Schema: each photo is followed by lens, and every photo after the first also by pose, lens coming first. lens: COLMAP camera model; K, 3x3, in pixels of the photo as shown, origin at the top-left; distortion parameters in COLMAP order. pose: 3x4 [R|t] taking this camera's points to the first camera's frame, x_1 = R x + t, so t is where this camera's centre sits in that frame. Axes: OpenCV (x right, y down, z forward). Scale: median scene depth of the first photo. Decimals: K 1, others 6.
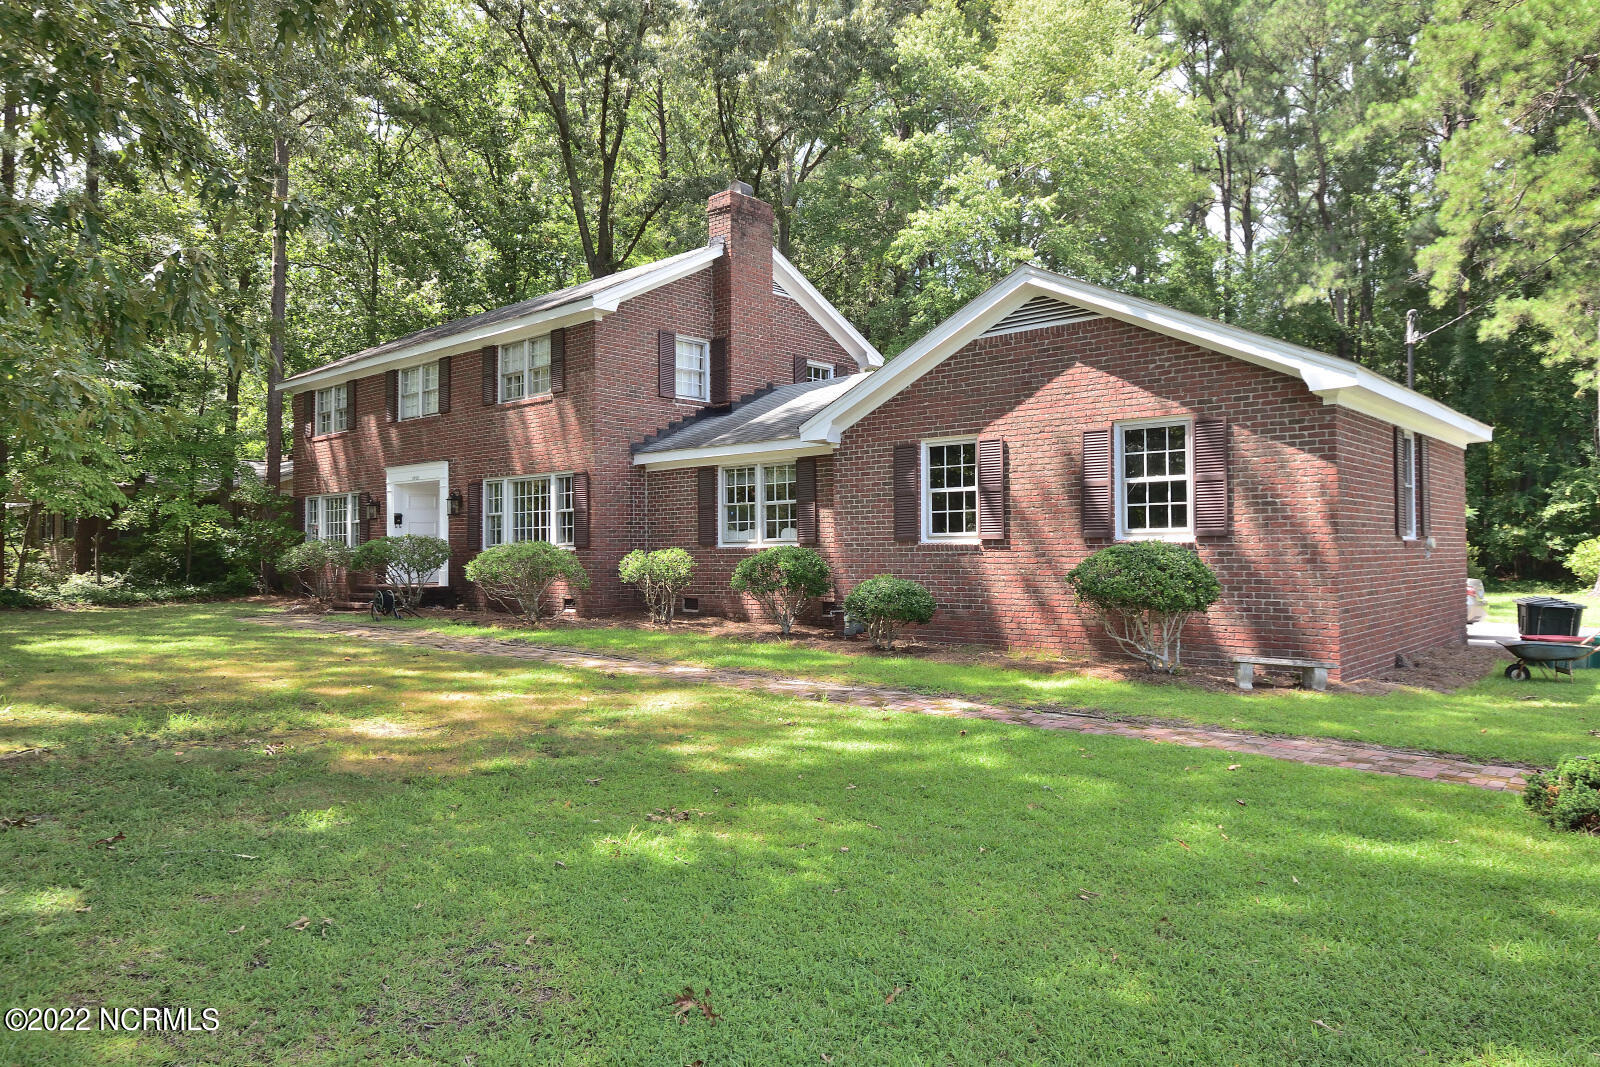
lens RADIAL K [[1130.1, 0, 800.0], [0, 1130.1, 533.5], [0, 0, 1]] dist [-0.000976, -0.000140]
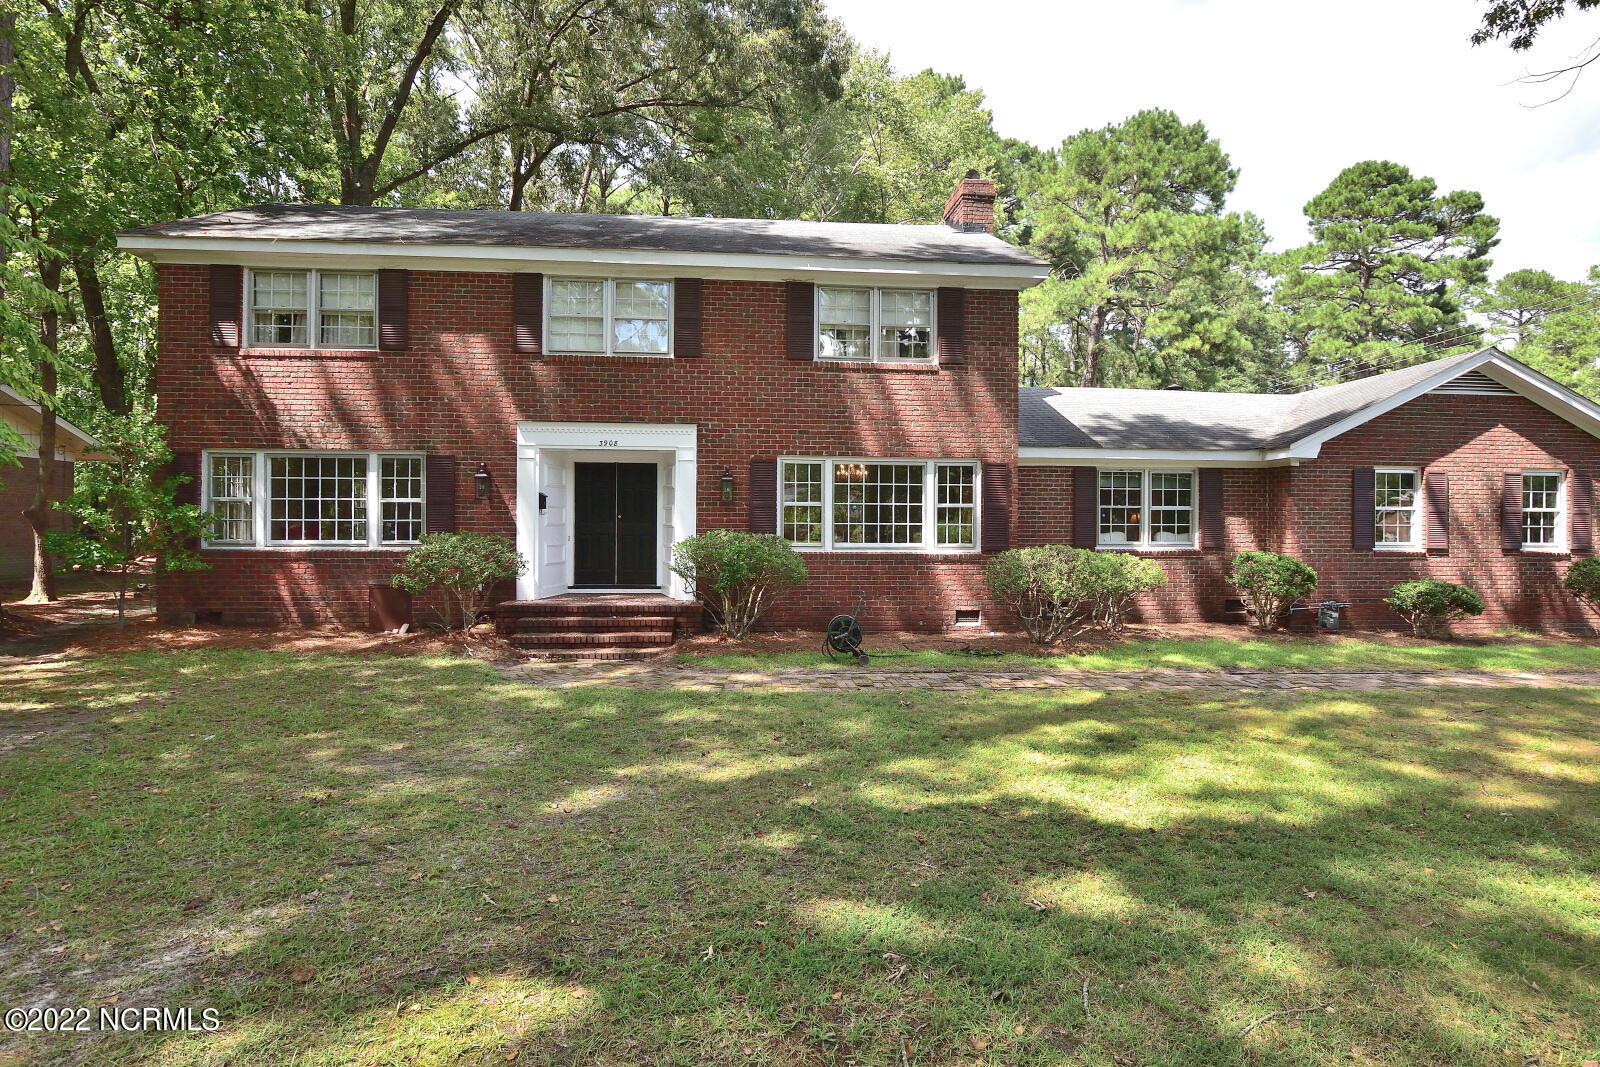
lens RADIAL K [[833.1, 0, 793.4], [0, 833.1, 533.7], [0, 0, 1]] dist [-0.000142, -0.000492]
pose [[0.634276, 0.029996, 0.772524, -0.774640], [-0.017180, 0.999547, -0.024706, 0.018370], [-0.772916, 0.002398, 0.634504, 0.710873]]
